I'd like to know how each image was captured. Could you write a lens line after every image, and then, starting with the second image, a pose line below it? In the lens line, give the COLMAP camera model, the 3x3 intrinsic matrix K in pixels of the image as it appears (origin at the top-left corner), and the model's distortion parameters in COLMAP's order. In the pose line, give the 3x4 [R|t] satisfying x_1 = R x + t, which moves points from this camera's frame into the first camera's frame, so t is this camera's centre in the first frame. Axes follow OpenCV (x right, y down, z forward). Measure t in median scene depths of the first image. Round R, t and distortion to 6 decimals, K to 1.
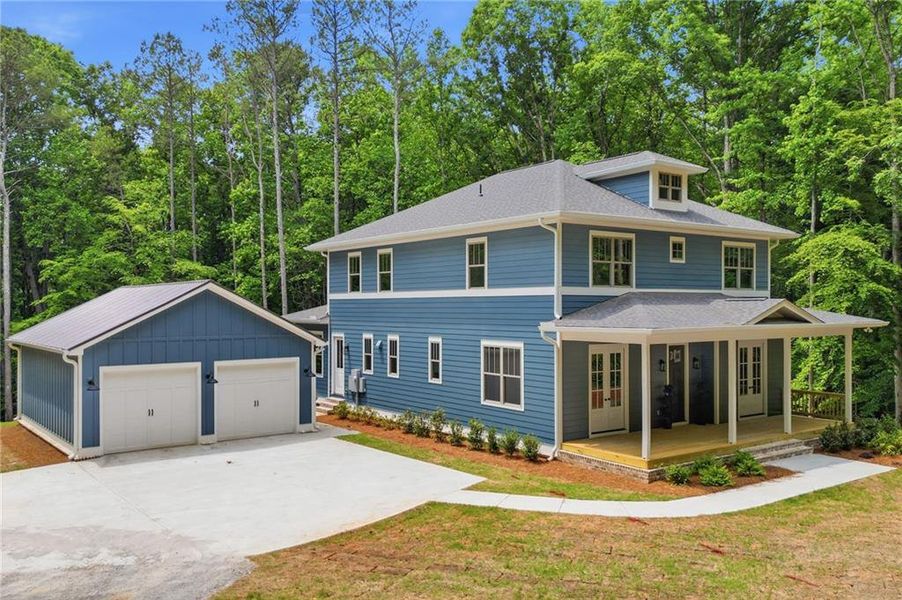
lens RADIAL K [[762.4, 0, 449.2], [0, 762.4, 301.1], [0, 0, 1]] dist [0.016801, 0.009204]
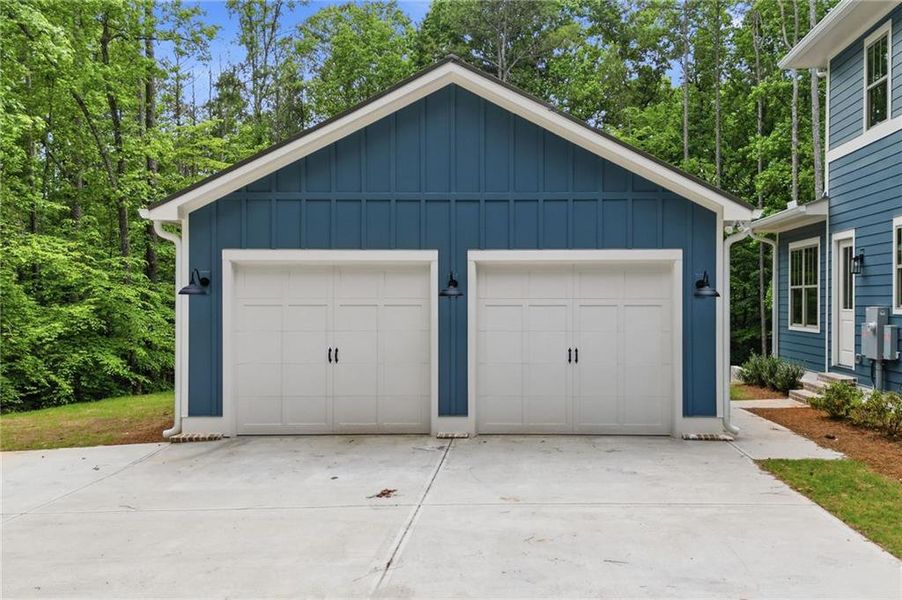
lens RADIAL K [[881.3, 0, 454.3], [0, 881.3, 290.1], [0, 0, 1]] dist [0.063916, 0.000000]
pose [[0.791518, 0.006560, -0.611111, -0.005427], [0.000985, 0.999927, 0.012010, 0.088265], [0.611145, -0.010108, 0.791454, 0.550545]]
